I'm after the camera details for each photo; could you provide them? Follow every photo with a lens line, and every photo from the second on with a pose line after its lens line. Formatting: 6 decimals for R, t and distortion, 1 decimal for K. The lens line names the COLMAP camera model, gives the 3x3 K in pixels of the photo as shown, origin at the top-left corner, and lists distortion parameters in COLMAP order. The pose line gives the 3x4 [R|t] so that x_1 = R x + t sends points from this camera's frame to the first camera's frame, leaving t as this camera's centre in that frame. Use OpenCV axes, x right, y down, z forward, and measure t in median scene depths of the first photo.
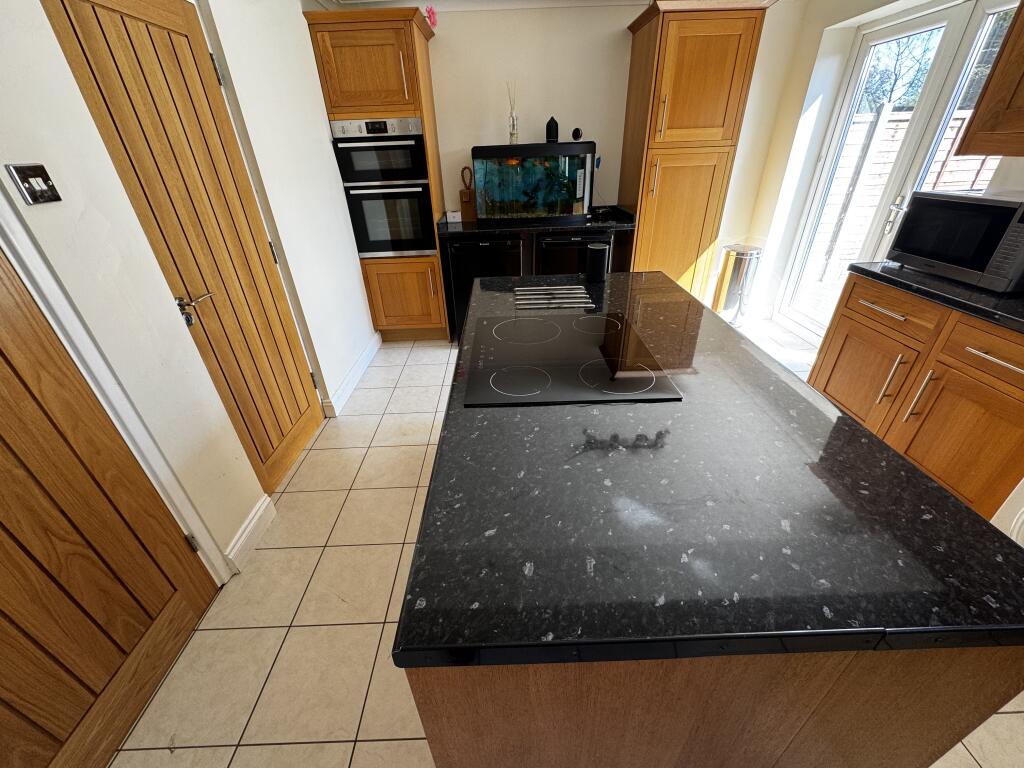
lens RADIAL K [[406.8, 0, 510.3], [0, 406.8, 384.3], [0, 0, 1]] dist [-0.003367, 0.000015]
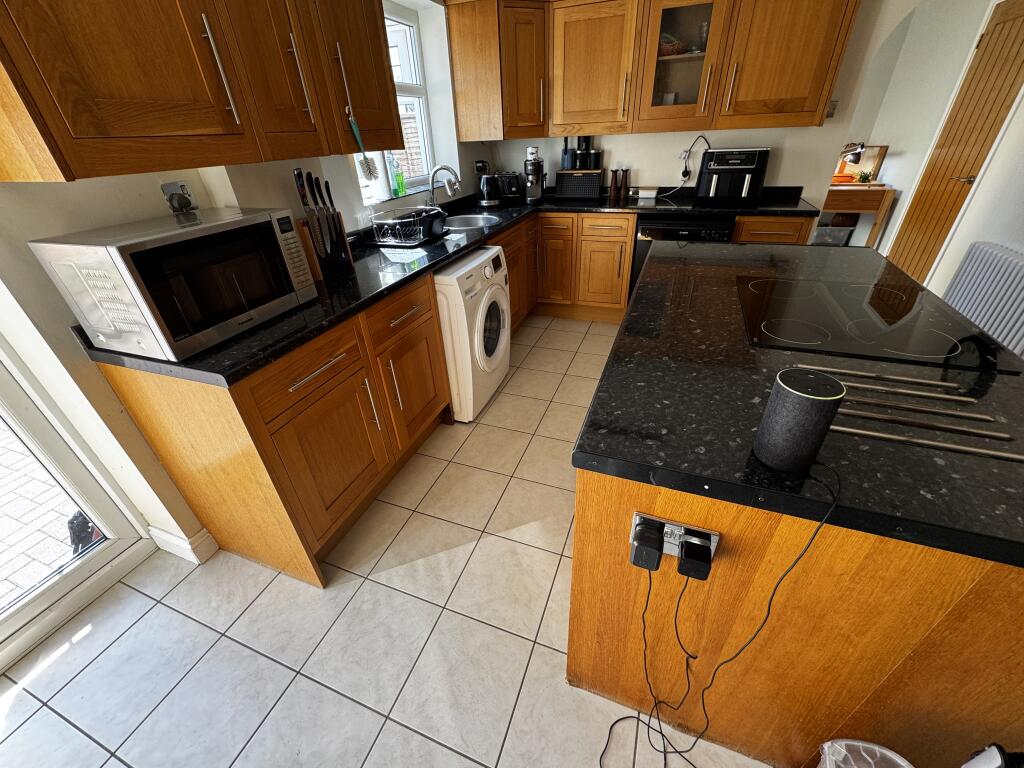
lens RADIAL K [[406.8, 0, 510.3], [0, 406.8, 384.3], [0, 0, 1]] dist [-0.003367, 0.000015]
pose [[-0.922683, -0.134078, 0.361496, 0.206430], [0.256624, 0.486178, 0.835329, -0.431462], [-0.287750, 0.863513, -0.414180, 0.759966]]
